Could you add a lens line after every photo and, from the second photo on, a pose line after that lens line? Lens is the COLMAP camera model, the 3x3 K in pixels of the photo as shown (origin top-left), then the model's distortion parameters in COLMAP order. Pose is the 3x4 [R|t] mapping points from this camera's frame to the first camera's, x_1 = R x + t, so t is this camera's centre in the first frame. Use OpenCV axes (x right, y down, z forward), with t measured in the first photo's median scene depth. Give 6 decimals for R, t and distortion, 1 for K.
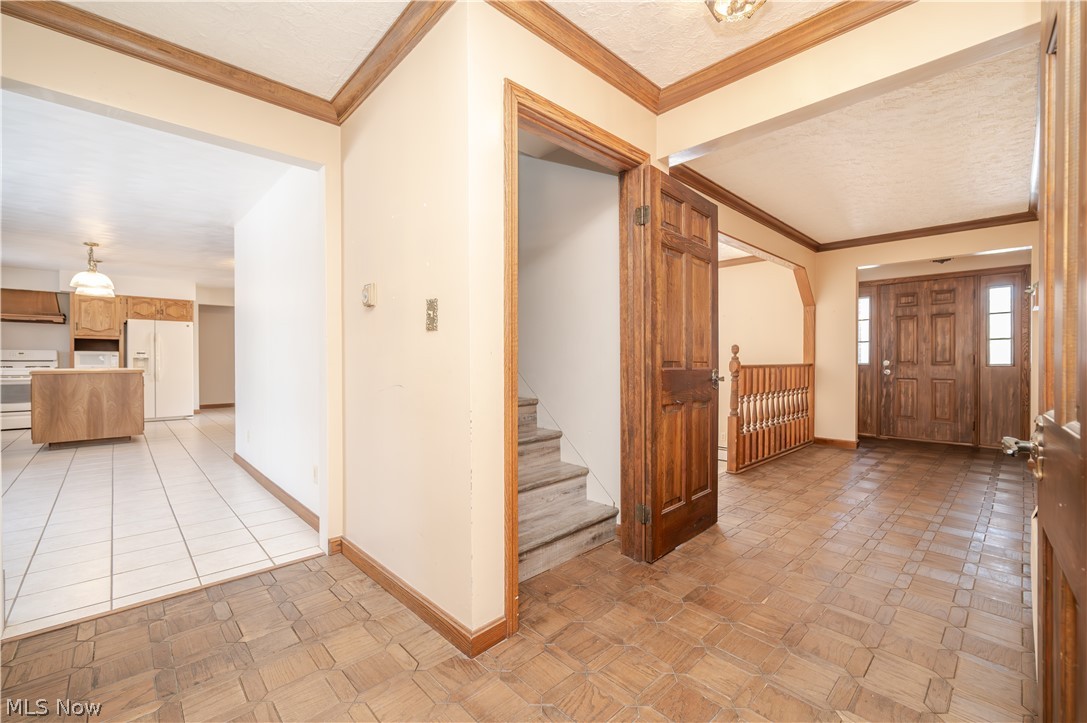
lens RADIAL K [[449.6, 0, 551.8], [0, 449.6, 363.9], [0, 0, 1]] dist [-0.000238, -0.000111]
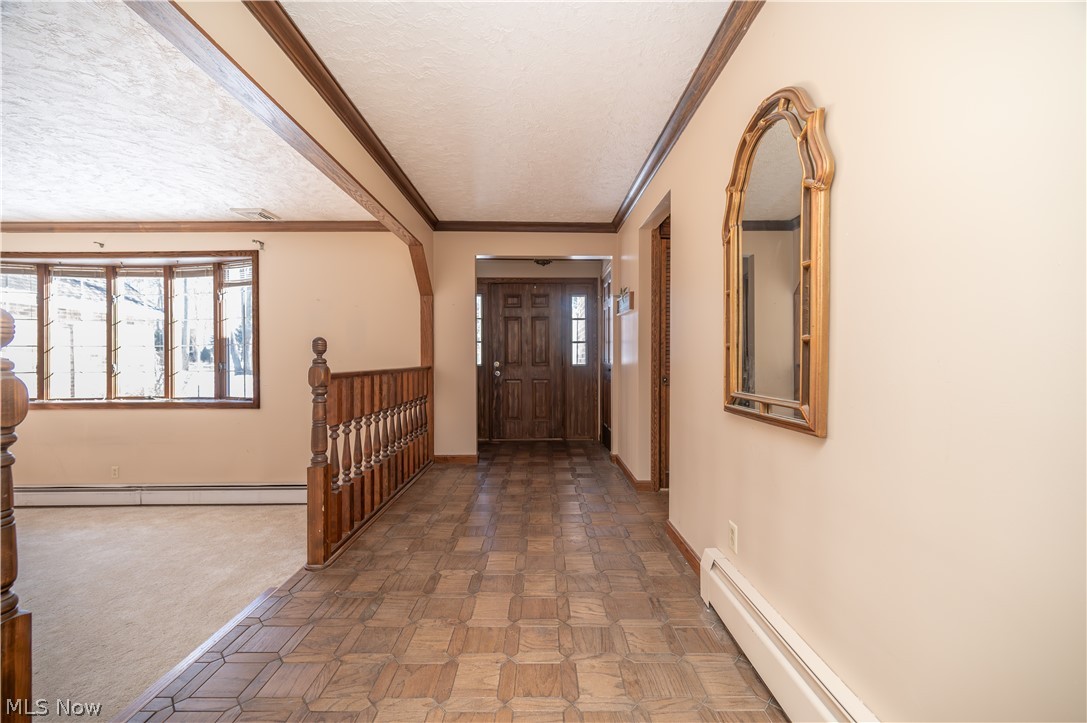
lens RADIAL K [[436.8, 0, 547.4], [0, 436.8, 365.6], [0, 0, 1]] dist [0.001959, -0.000162]
pose [[0.687583, -0.012507, 0.725998, 0.154007], [0.008930, 0.999922, 0.008768, -0.007305], [-0.726051, 0.000454, 0.687641, 0.311341]]
